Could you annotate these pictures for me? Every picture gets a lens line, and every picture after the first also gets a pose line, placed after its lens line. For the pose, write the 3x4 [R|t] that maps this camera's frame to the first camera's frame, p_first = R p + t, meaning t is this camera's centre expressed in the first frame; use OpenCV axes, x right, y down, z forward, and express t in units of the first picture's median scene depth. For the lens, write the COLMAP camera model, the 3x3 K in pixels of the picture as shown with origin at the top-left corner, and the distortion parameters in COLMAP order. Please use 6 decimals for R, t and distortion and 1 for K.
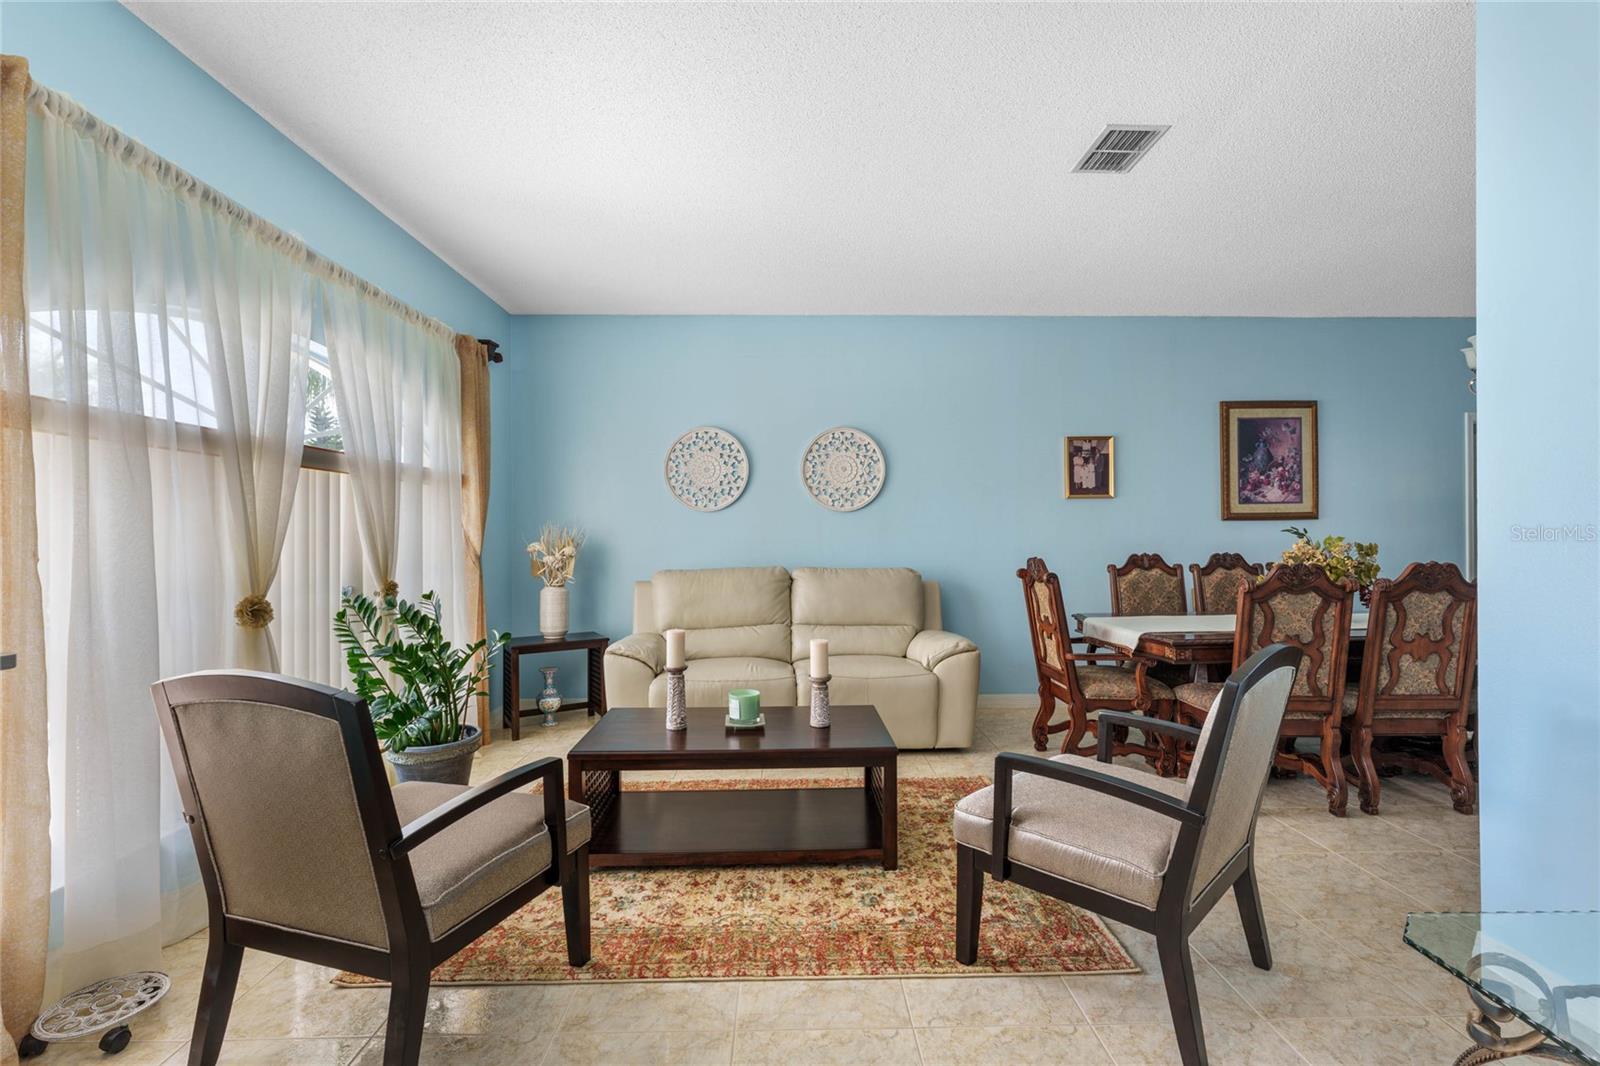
lens RADIAL K [[693.8, 0, 801.7], [0, 693.8, 532.4], [0, 0, 1]] dist [-0.000298, 0.000019]
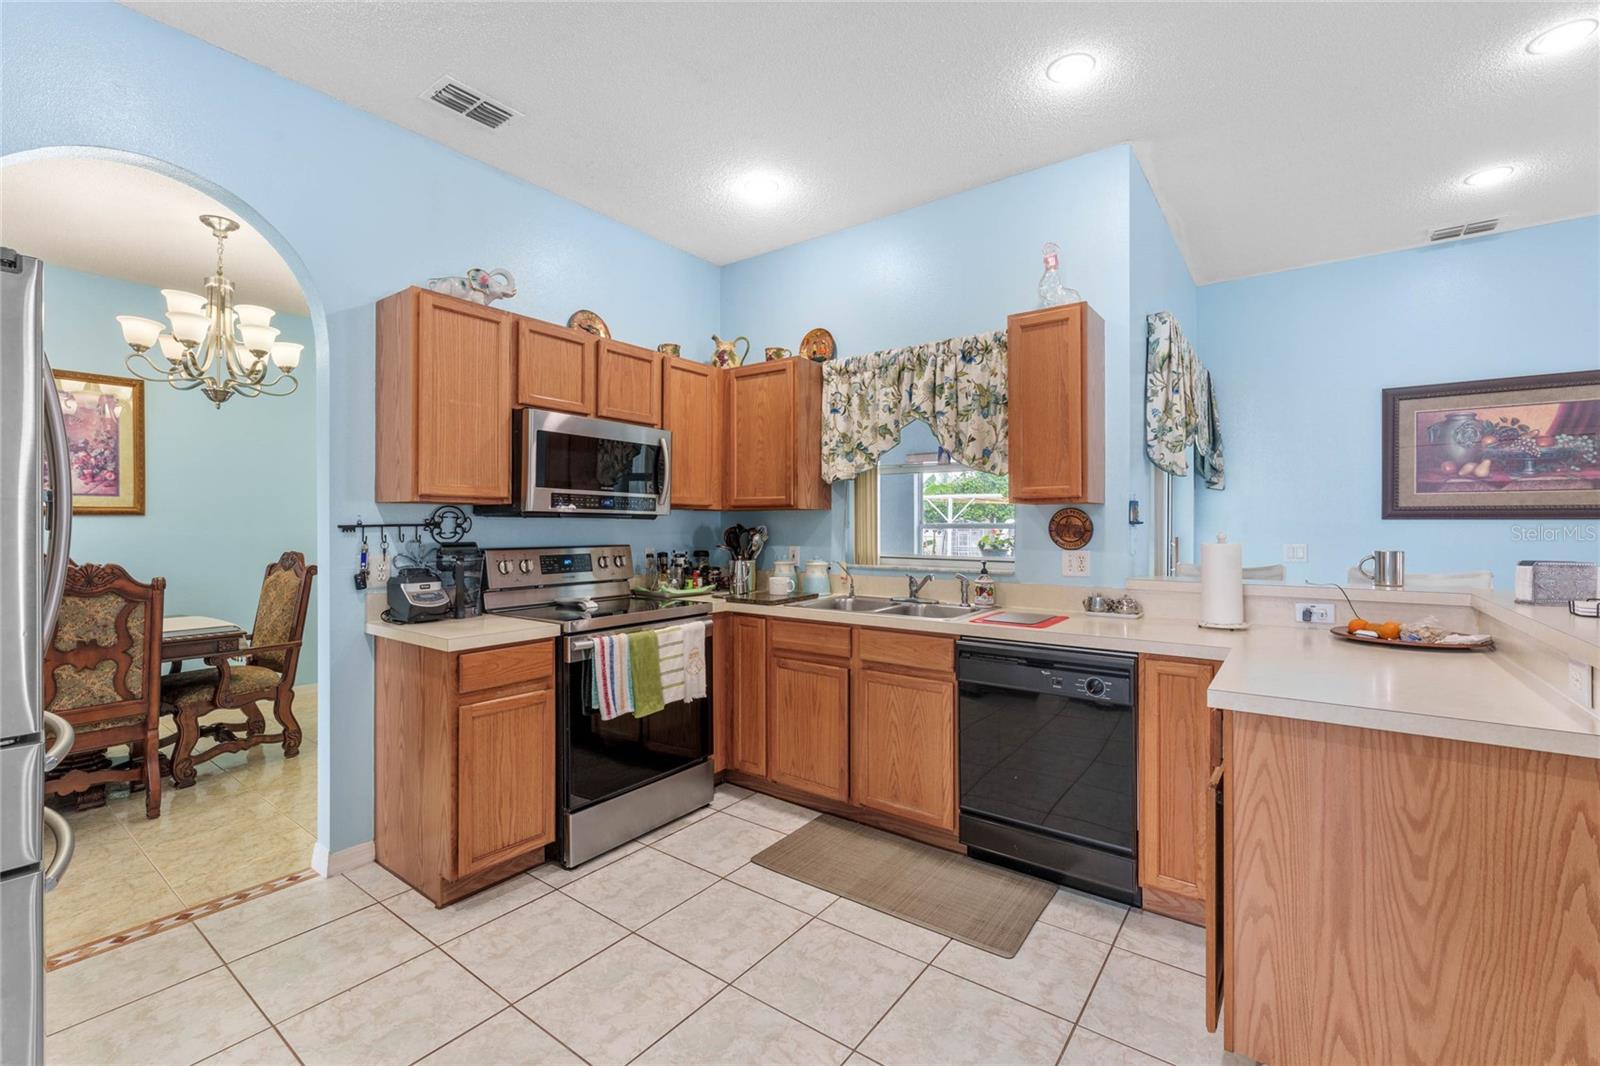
lens RADIAL K [[682.4, 0, 802.7], [0, 682.4, 524.1], [0, 0, 1]] dist [-0.002310, 0.000024]
pose [[0.612840, 0.008459, 0.790162, 0.728024], [-0.005755, 0.999964, -0.006241, -0.009406], [-0.790186, -0.000722, 0.612866, -0.233205]]
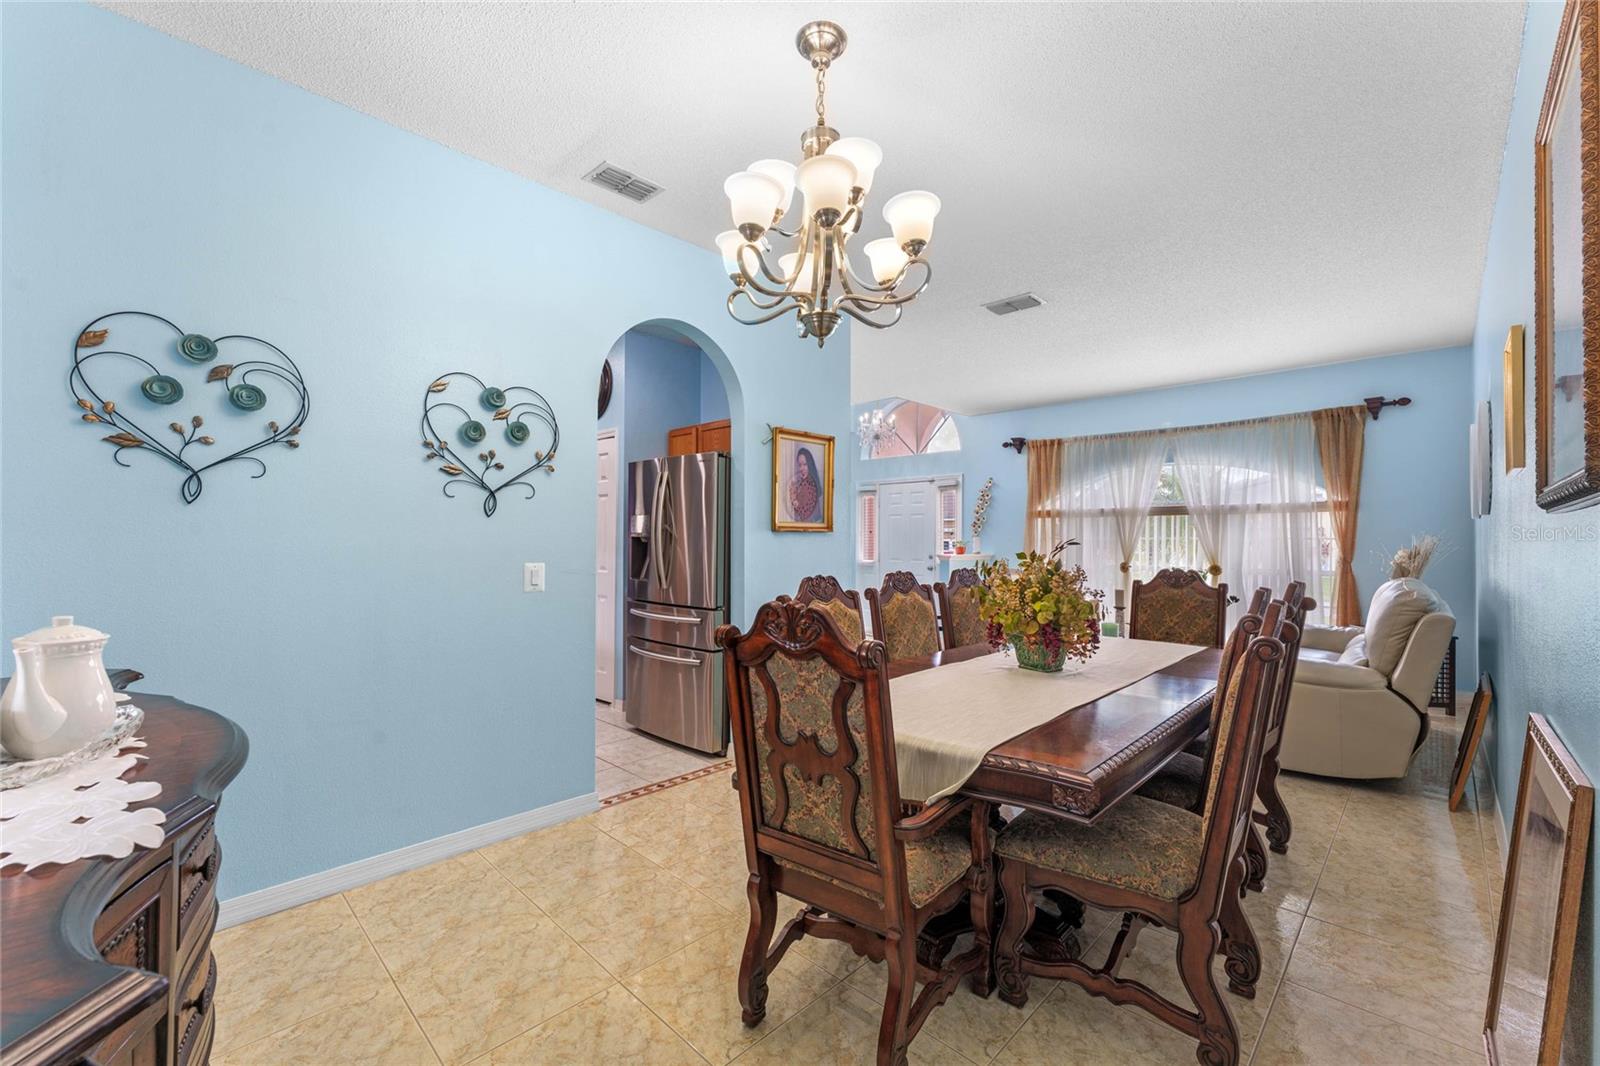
lens RADIAL K [[658.5, 0, 799.7], [0, 658.5, 543.4], [0, 0, 1]] dist [0.001177, 0.000155]
pose [[-0.717807, 0.008584, -0.696190, 1.321566], [0.002618, 0.999950, 0.009630, -0.011192], [0.696238, 0.005090, -0.717793, 1.240281]]
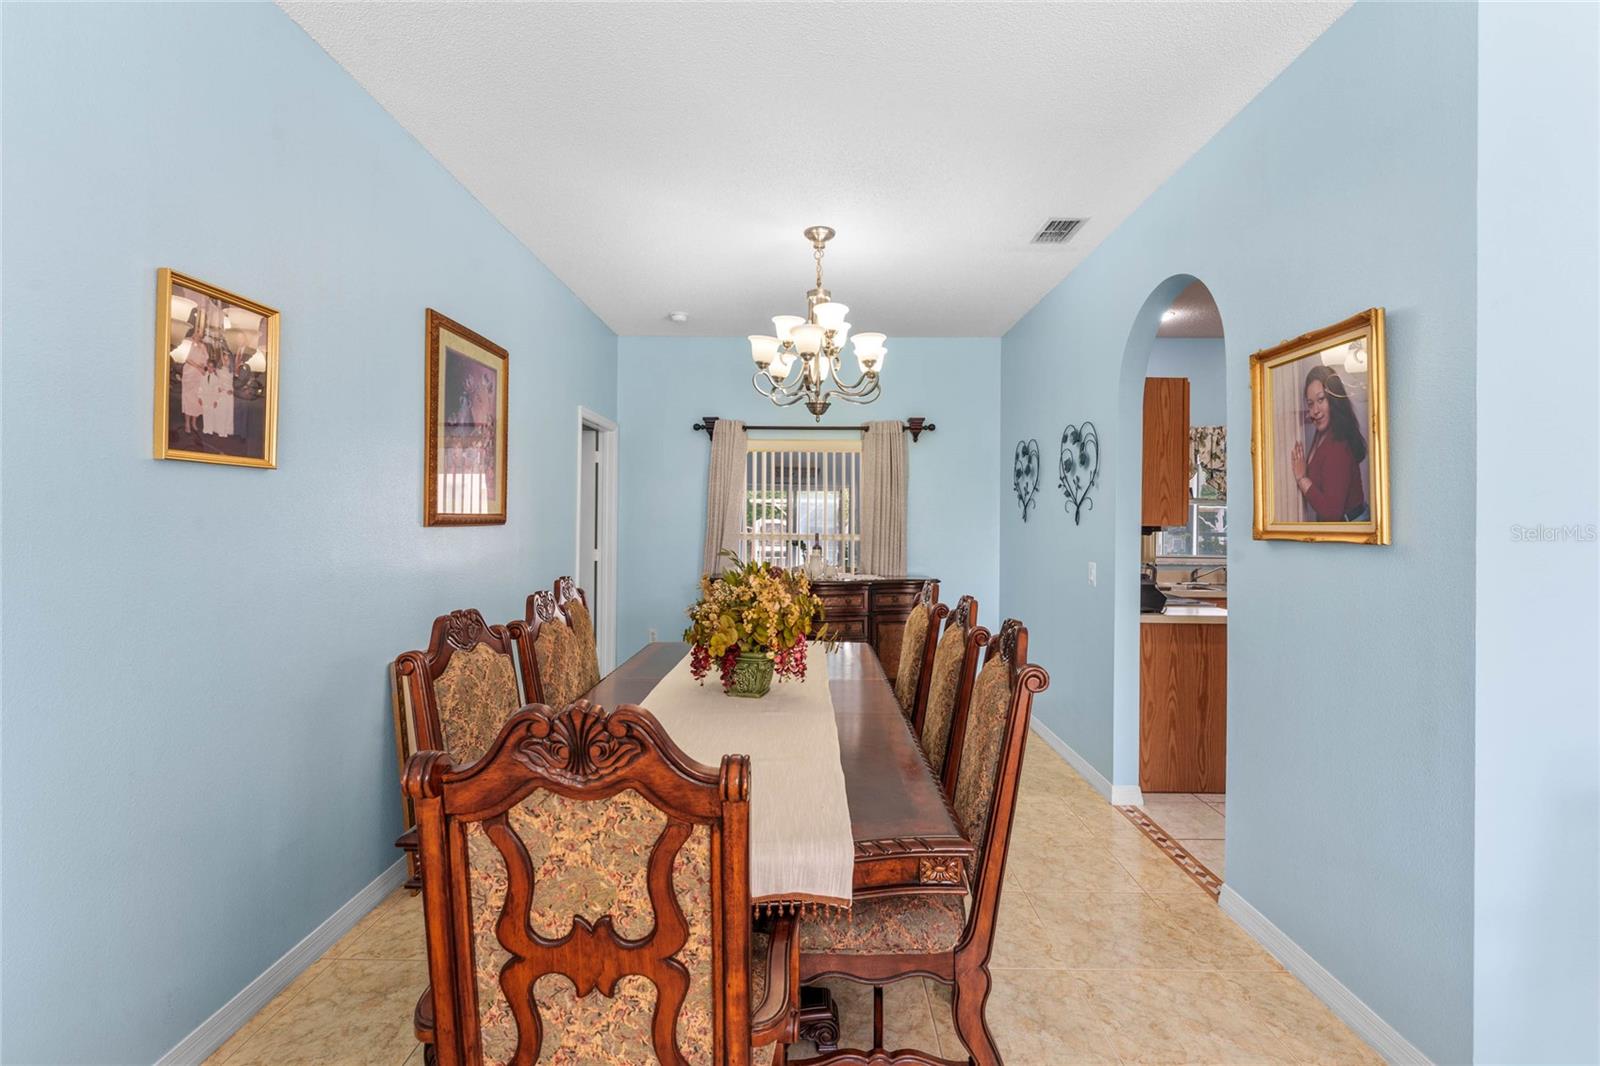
lens RADIAL K [[697.6, 0, 809.4], [0, 697.6, 518.9], [0, 0, 1]] dist [0.001809, 0.000219]
pose [[0.025528, 0.012352, 0.999598, 0.086829], [-0.010263, 0.999874, -0.012093, -0.025632], [-0.999621, -0.009950, 0.025652, 0.872655]]
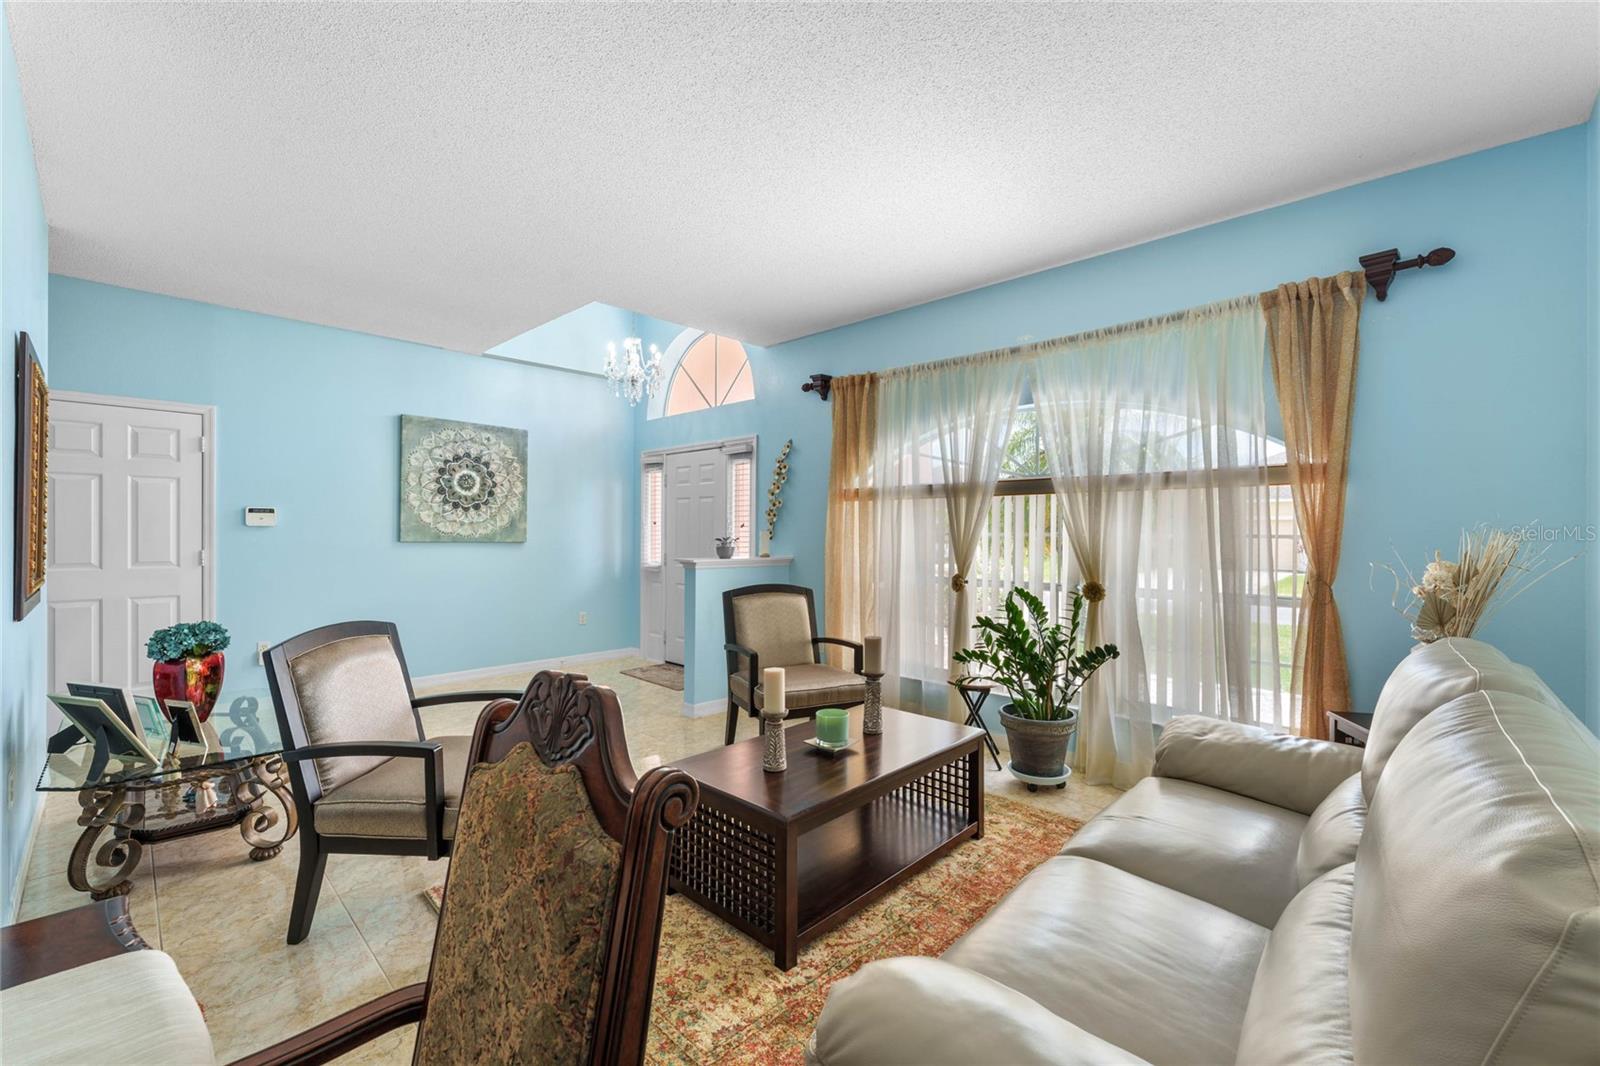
lens RADIAL K [[651.8, 0, 799.1], [0, 651.8, 539.1], [0, 0, 1]] dist [-0.009061, -0.000188]
pose [[-0.710070, 0.003512, -0.704122, 0.409787], [-0.005795, 0.999925, 0.010831, -0.006095], [0.704107, 0.011771, -0.709996, 1.142122]]
